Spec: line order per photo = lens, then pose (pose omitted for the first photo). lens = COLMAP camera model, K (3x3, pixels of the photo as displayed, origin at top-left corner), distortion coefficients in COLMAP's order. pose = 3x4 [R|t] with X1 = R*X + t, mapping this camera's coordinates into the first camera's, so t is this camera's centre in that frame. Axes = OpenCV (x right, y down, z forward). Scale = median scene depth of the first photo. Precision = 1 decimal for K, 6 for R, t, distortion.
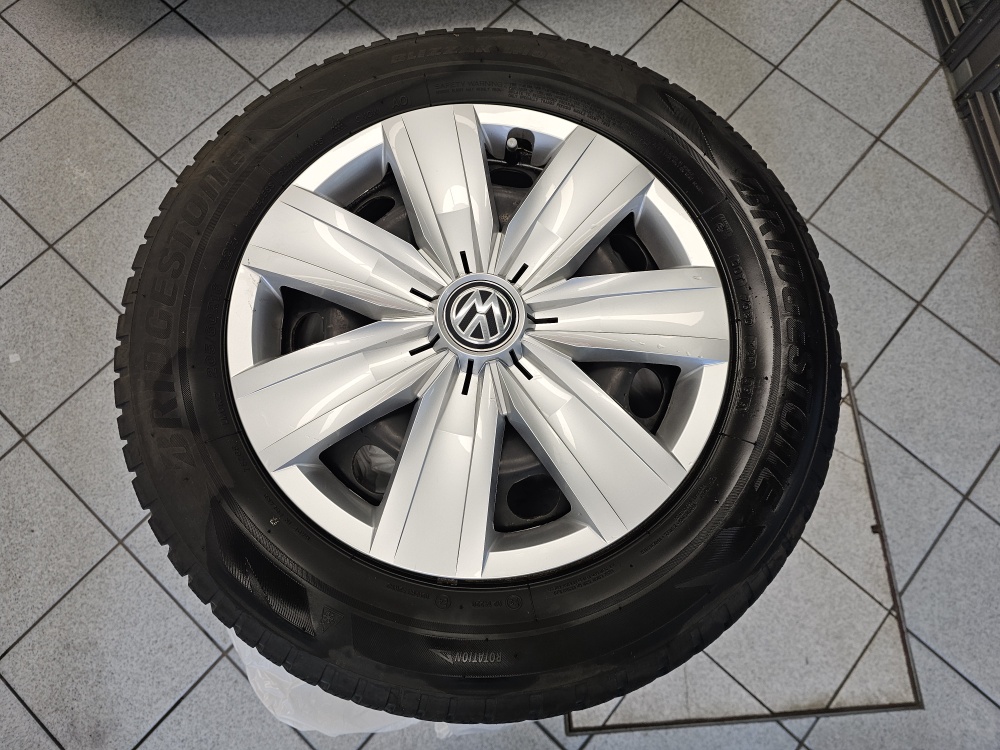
lens RADIAL K [[677.9, 0, 495.0], [0, 677.9, 347.2], [0, 0, 1]] dist [0.046362, -0.052483]
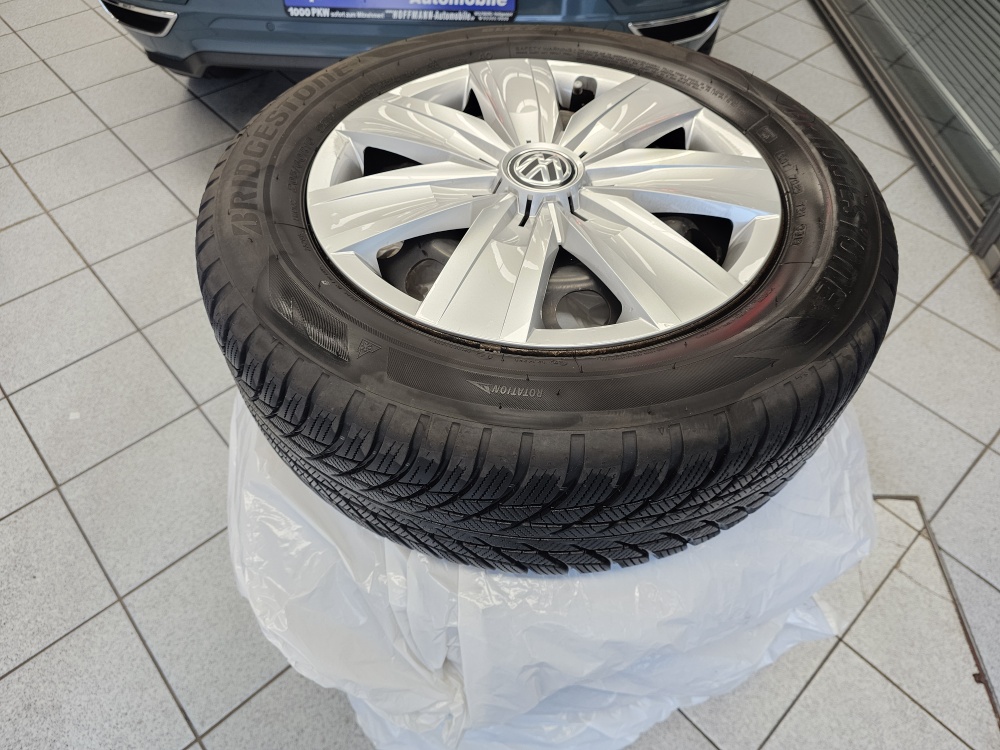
lens RADIAL K [[677.9, 0, 497.0], [0, 677.9, 371.3], [0, 0, 1]] dist [0.046362, -0.052483]
pose [[0.994535, 0.069785, -0.077656, 0.006456], [-0.094484, 0.918045, -0.385054, 0.302595], [0.044421, 0.390287, 0.919621, 0.056238]]
